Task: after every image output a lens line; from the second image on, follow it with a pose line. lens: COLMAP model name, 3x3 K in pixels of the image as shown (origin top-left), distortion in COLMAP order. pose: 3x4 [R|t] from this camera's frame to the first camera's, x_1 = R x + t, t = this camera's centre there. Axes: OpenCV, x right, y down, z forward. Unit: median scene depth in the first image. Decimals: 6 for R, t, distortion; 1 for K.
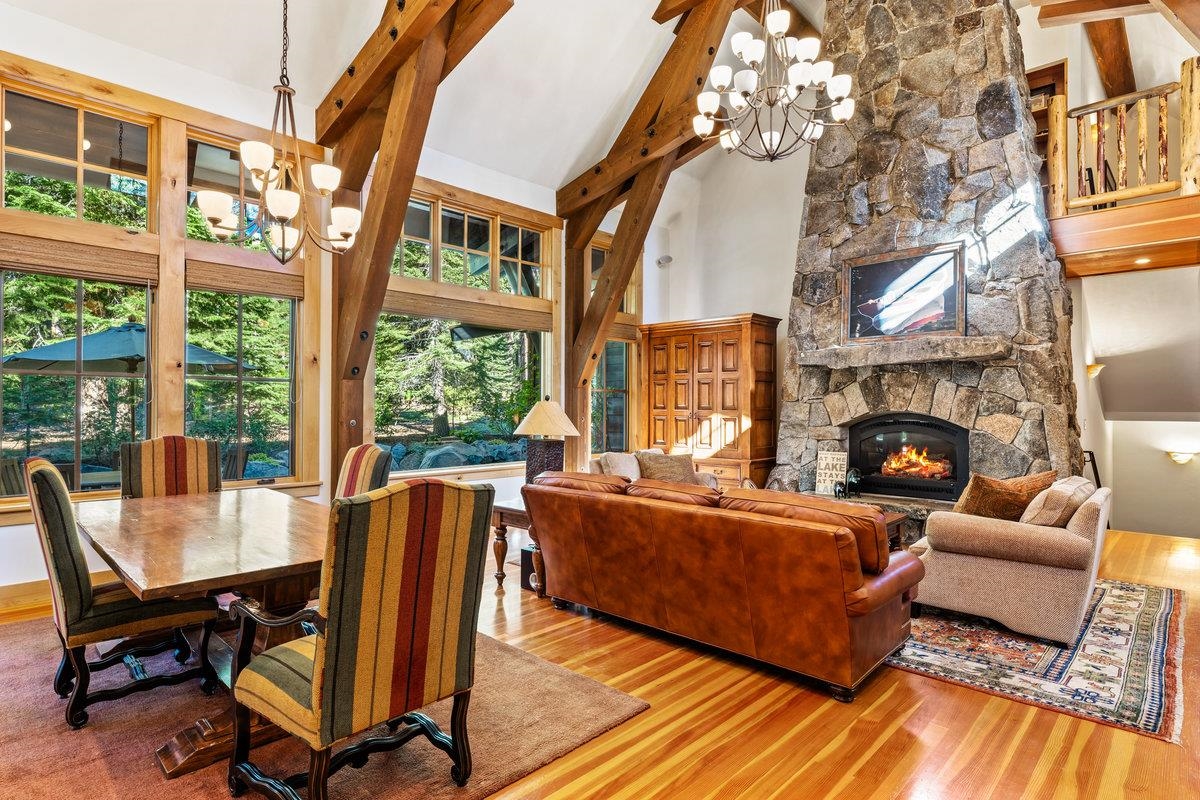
lens RADIAL K [[620.1, 0, 600.0], [0, 620.1, 400.0], [0, 0, 1]] dist [-0.000349, -0.000120]
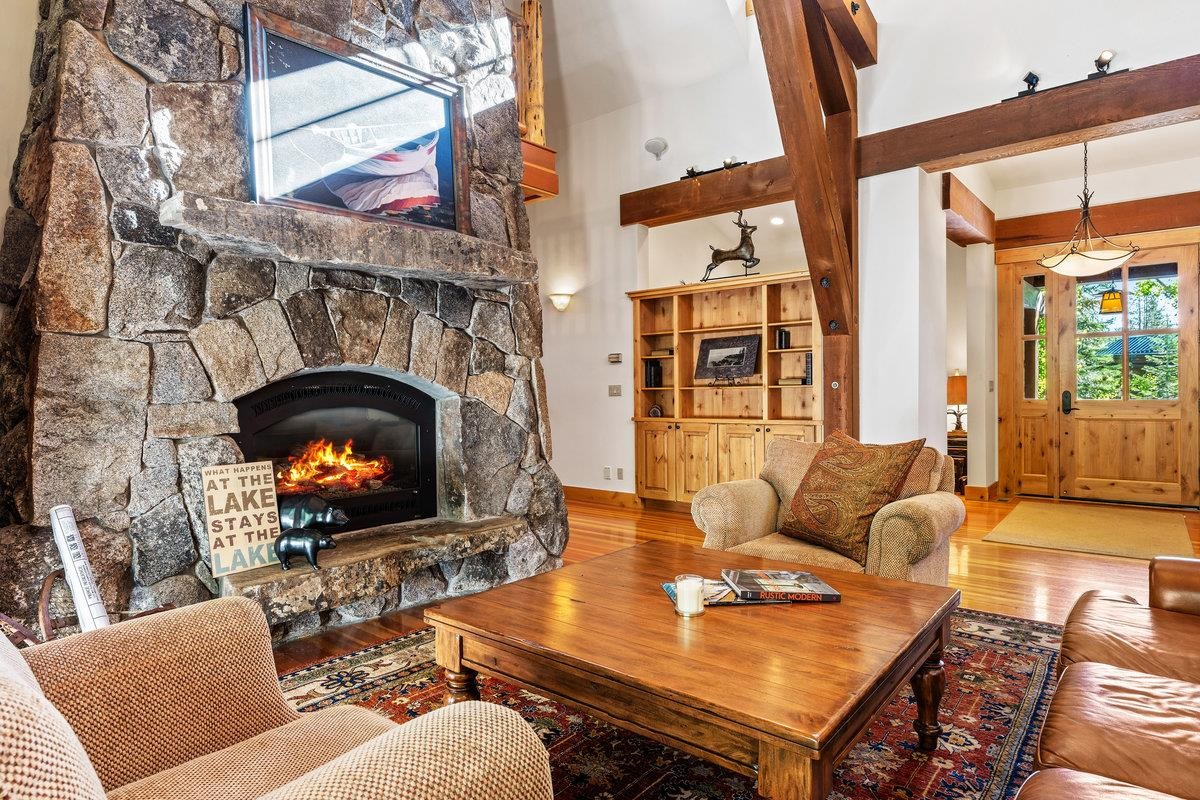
lens RADIAL K [[676.7, 0, 600.0], [0, 676.7, 400.0], [0, 0, 1]] dist [-0.003197, 0.000188]
pose [[-0.063186, -0.019338, 0.997814, -0.085026], [-0.001489, 0.999813, 0.019283, 0.034249], [-0.998001, -0.000267, -0.063203, 0.827164]]
